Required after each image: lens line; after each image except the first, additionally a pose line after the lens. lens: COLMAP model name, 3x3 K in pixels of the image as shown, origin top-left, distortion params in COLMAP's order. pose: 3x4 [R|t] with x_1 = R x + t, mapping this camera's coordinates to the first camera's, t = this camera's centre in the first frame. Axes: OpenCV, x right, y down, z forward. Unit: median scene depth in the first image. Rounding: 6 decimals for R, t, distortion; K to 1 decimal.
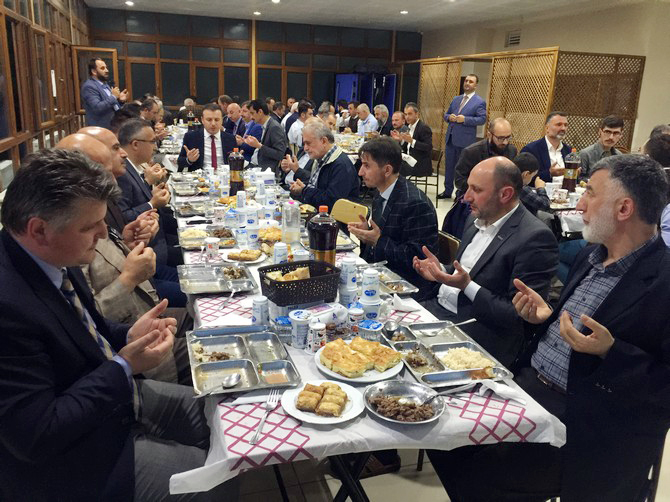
lens RADIAL K [[574.7, 0, 335.5], [0, 574.7, 251.4], [0, 0, 1]] dist [0.059639, -0.022403]
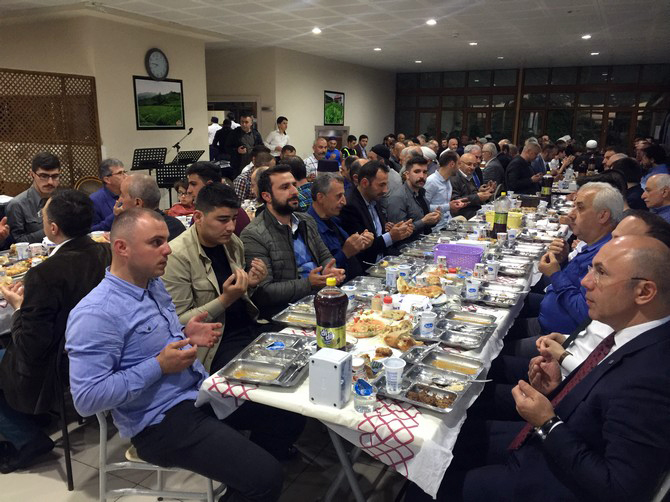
lens RADIAL K [[574.7, 0, 335.0], [0, 574.7, 251.1], [0, 0, 1]] dist [0.059639, -0.022403]
pose [[0.710406, -0.193145, 0.676771, 0.130354], [0.202305, 0.977063, 0.066487, -0.052223], [-0.674089, 0.089682, 0.733185, 0.105576]]
